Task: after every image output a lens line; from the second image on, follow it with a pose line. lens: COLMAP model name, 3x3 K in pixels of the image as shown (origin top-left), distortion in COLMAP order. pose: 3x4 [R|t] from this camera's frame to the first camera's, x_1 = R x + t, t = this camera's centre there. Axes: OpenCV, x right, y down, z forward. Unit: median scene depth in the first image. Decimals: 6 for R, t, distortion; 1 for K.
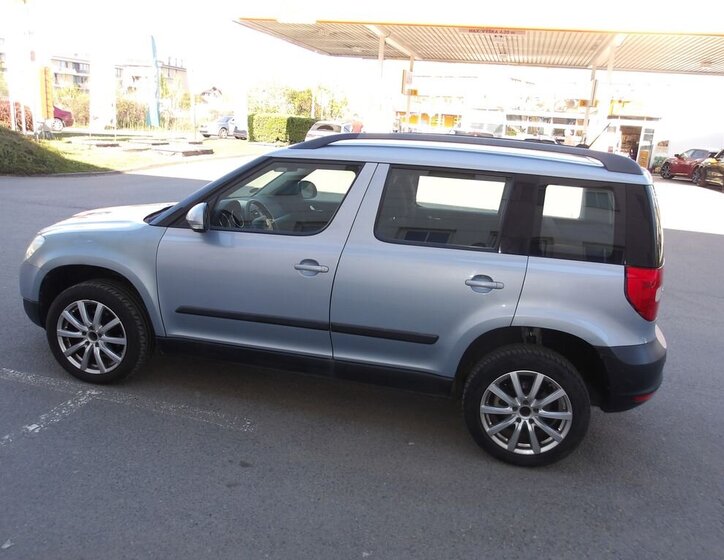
lens RADIAL K [[615.5, 0, 362.0], [0, 615.5, 280.0], [0, 0, 1]] dist [0.000836, -0.005064]
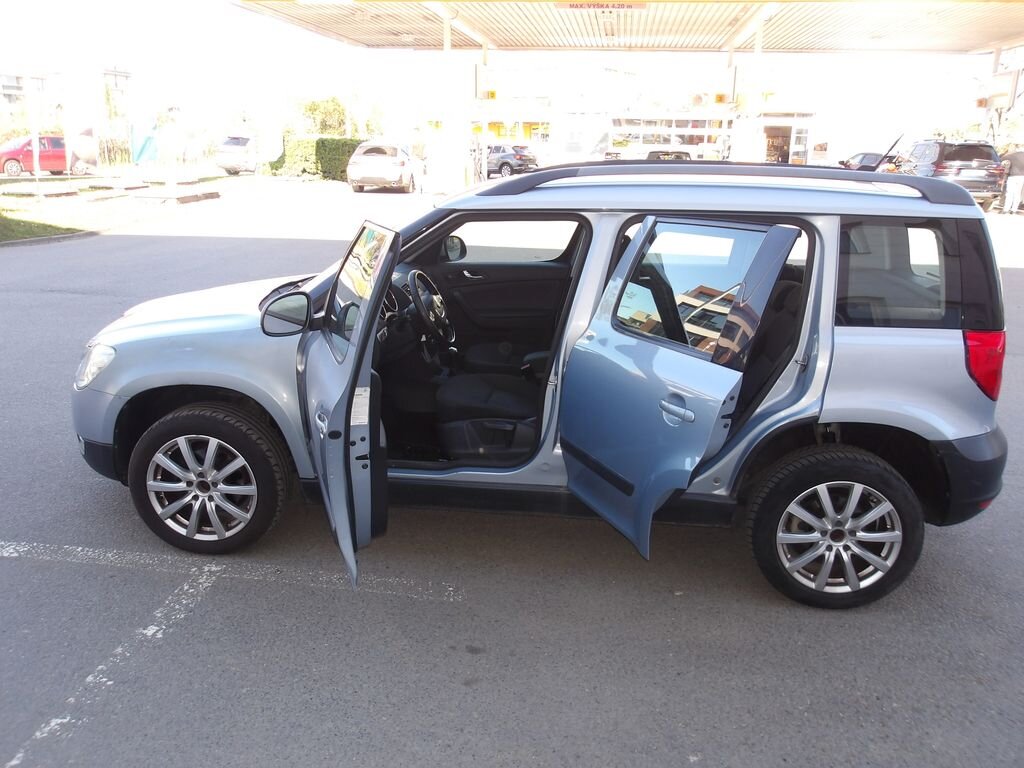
lens RADIAL K [[843.7, 0, 512.0], [0, 843.7, 384.0], [0, 0, 1]] dist [0.002558, -0.003728]
pose [[0.991519, -0.081191, 0.101479, -0.205950], [0.077604, 0.996228, 0.038821, -0.036970], [-0.104249, -0.030616, 0.994080, 0.036922]]
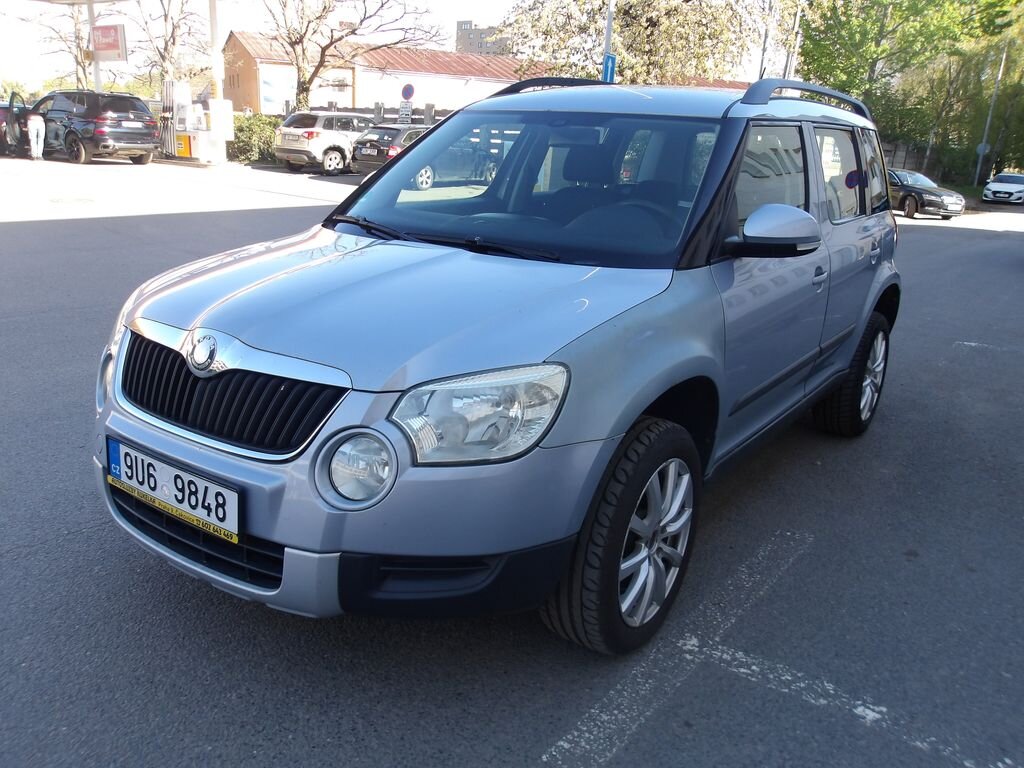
lens RADIAL K [[852.6, 0, 512.0], [0, 852.6, 384.0], [0, 0, 1]] dist [0.002001, 0.001255]
pose [[0.414695, -0.310473, 0.855357, -1.107609], [0.215199, 0.946790, 0.239327, -0.214334], [-0.884148, 0.084824, 0.459442, 0.897683]]
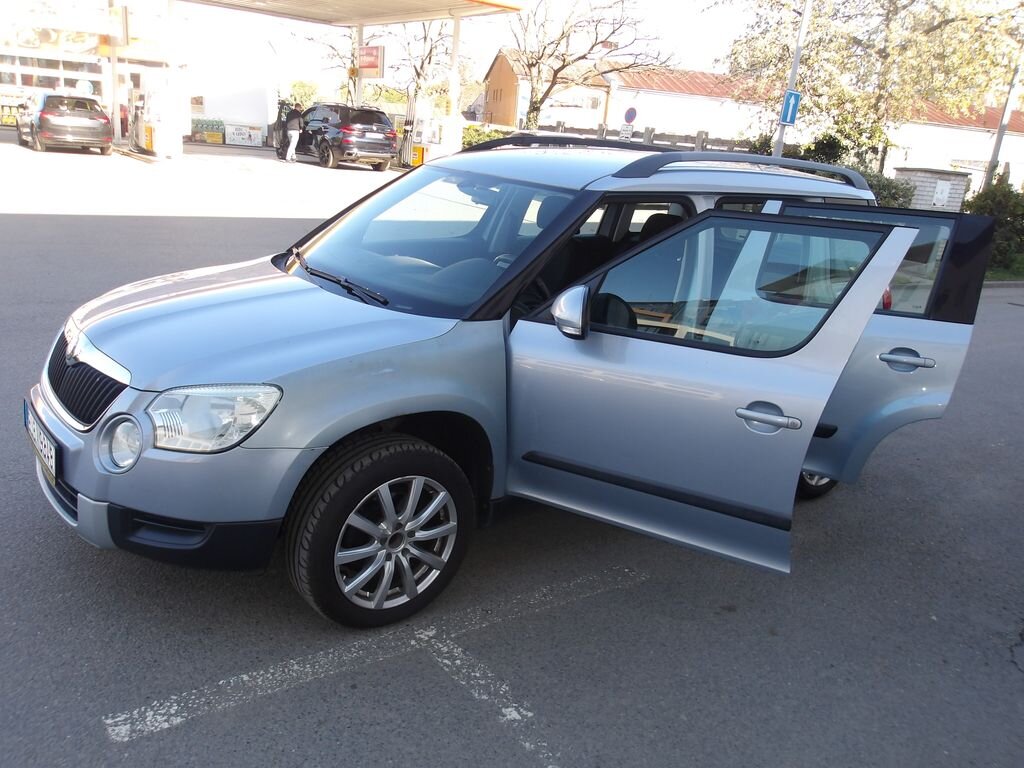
lens RADIAL K [[843.7, 0, 512.0], [0, 843.7, 384.0], [0, 0, 1]] dist [0.002558, -0.003728]
pose [[0.655863, -0.231040, 0.718655, -0.991909], [0.149293, 0.972907, 0.176532, -0.183536], [-0.739970, -0.008491, 0.672586, 0.473373]]
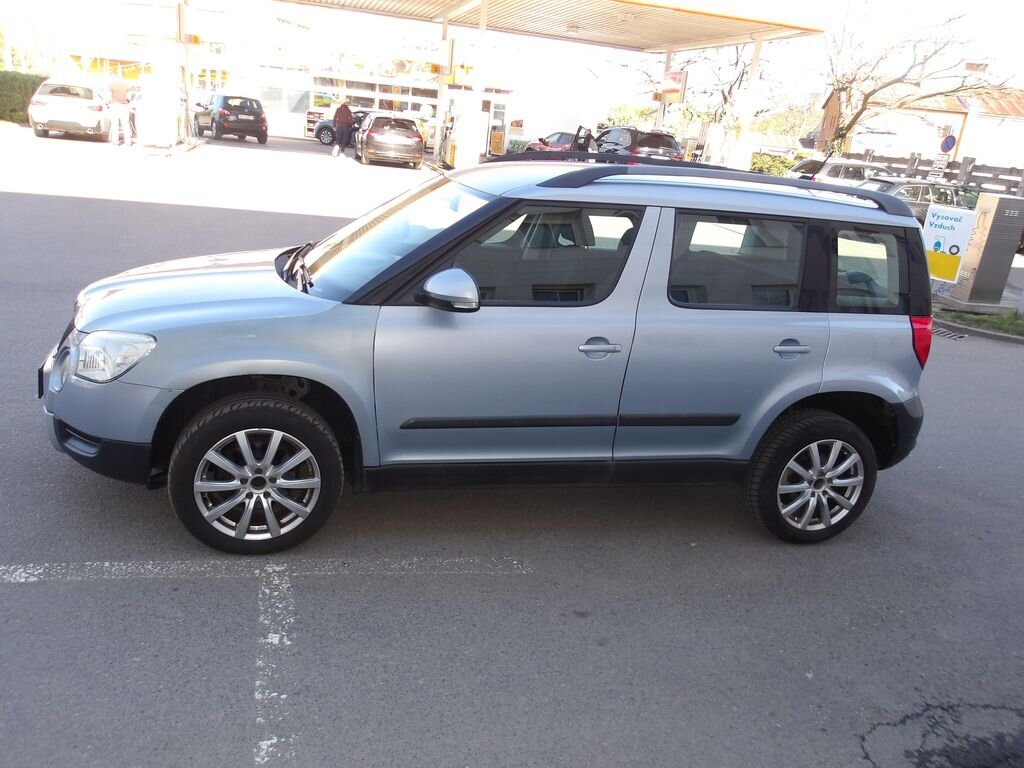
lens RADIAL K [[840.1, 0, 512.0], [0, 840.1, 384.0], [0, 0, 1]] dist [-0.002947, 0.003652]
pose [[0.886924, -0.118209, 0.446533, -0.657438], [0.076309, 0.990914, 0.110751, -0.100486], [-0.455568, -0.064153, 0.887886, 0.120412]]
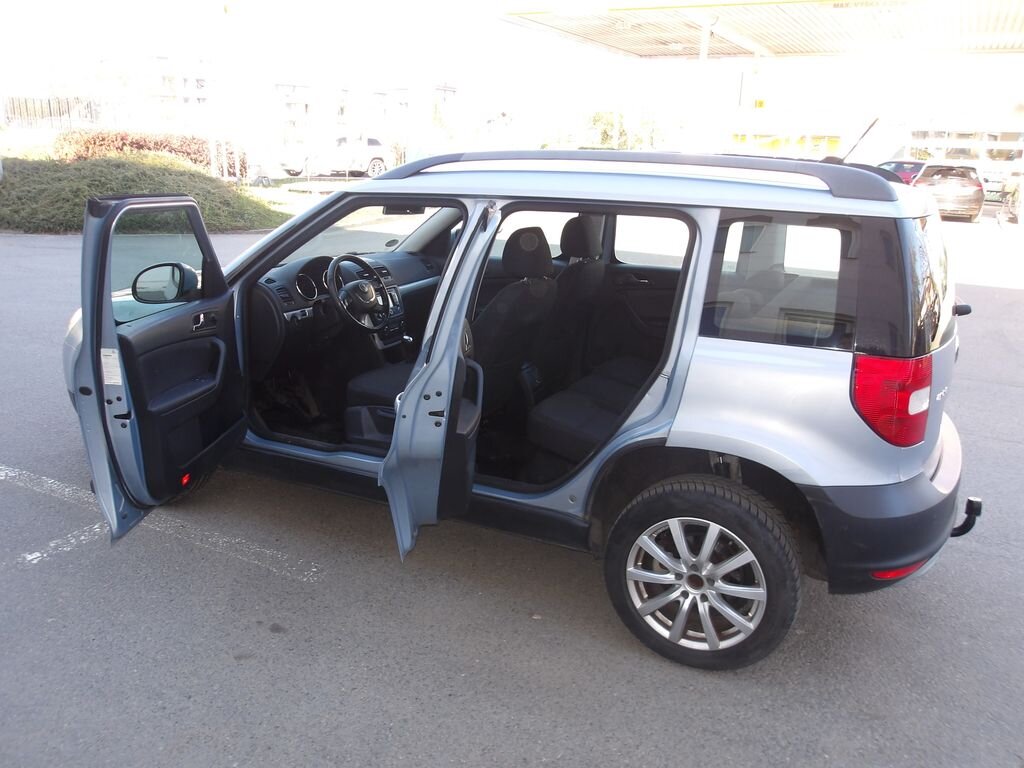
lens RADIAL K [[843.7, 0, 512.0], [0, 843.7, 384.0], [0, 0, 1]] dist [0.002558, -0.003728]
pose [[0.975575, 0.020801, -0.218679, 0.260802], [-0.017807, 0.999719, 0.015654, -0.000258], [0.218944, -0.011377, 0.975671, 0.111398]]
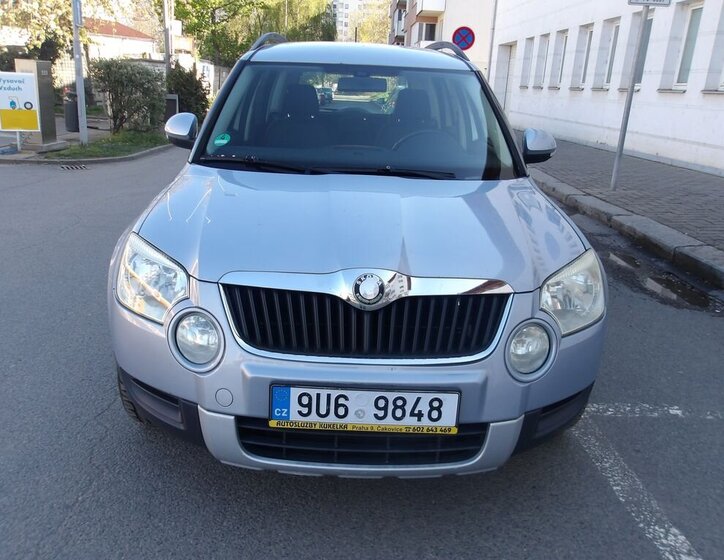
lens RADIAL K [[615.5, 0, 362.0], [0, 615.5, 280.0], [0, 0, 1]] dist [0.000836, -0.005064]
pose [[-0.194353, -0.382705, 0.903196, -1.128328], [0.186898, 0.889439, 0.417093, -0.360572], [-0.962962, 0.249869, -0.101338, 1.433856]]
